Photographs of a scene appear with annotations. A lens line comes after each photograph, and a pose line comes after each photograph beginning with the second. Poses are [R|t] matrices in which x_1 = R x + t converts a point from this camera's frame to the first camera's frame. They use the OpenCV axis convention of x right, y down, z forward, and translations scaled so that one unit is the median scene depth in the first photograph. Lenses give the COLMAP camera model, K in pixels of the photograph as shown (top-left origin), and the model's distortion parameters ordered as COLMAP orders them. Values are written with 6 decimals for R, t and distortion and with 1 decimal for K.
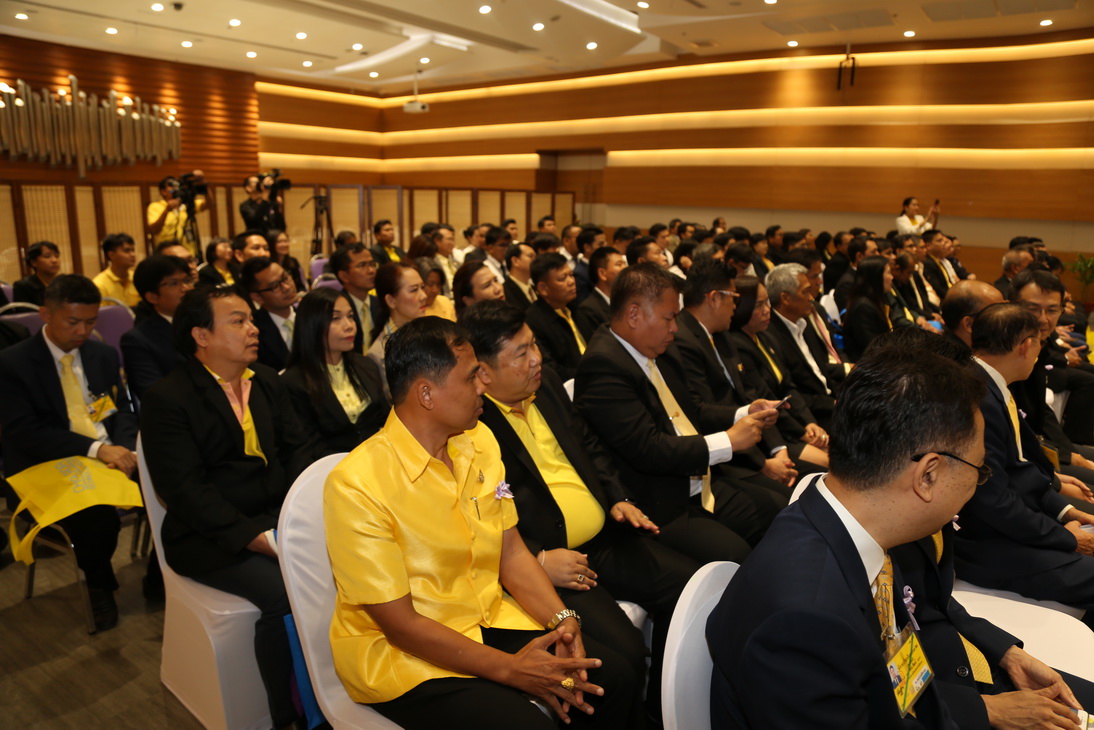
lens RADIAL K [[740.5, 0, 547.0], [0, 740.5, 365.0], [0, 0, 1]] dist [-0.138398, 0.079624]
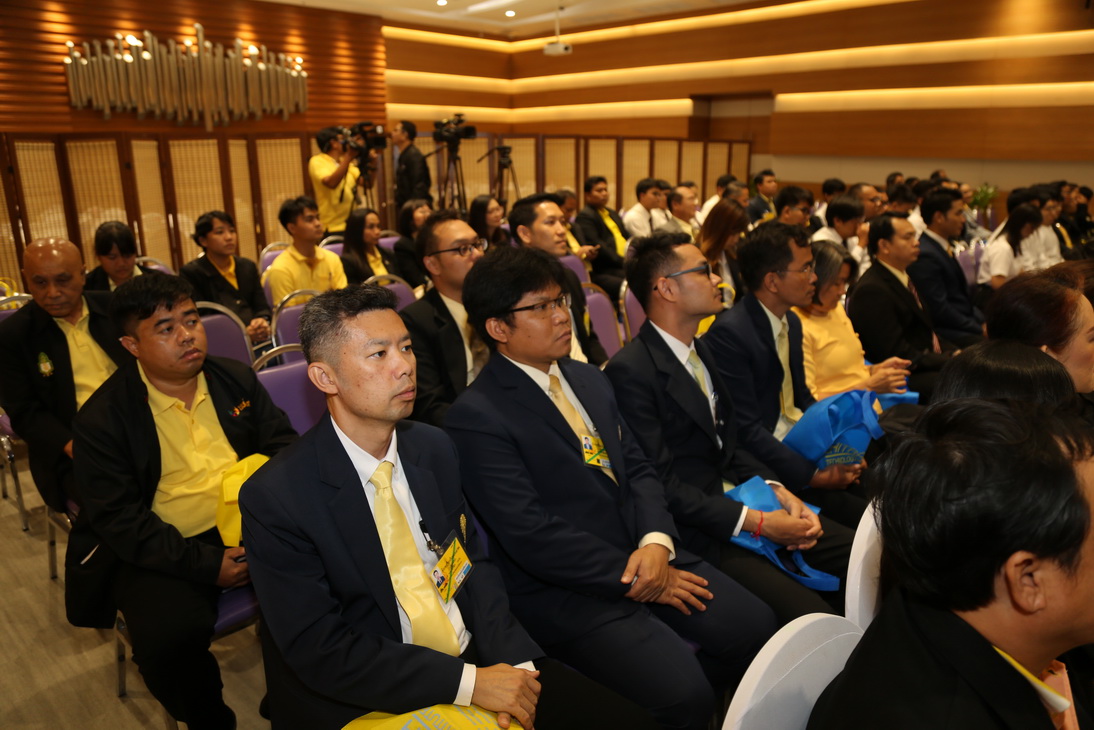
lens RADIAL K [[740.5, 0, 547.0], [0, 740.5, 365.0], [0, 0, 1]] dist [-0.138398, 0.079624]
pose [[0.992519, 0.011271, -0.121569, -0.095210], [-0.003678, 0.998038, 0.062499, -0.021733], [0.122035, -0.061585, 0.990613, 0.096887]]
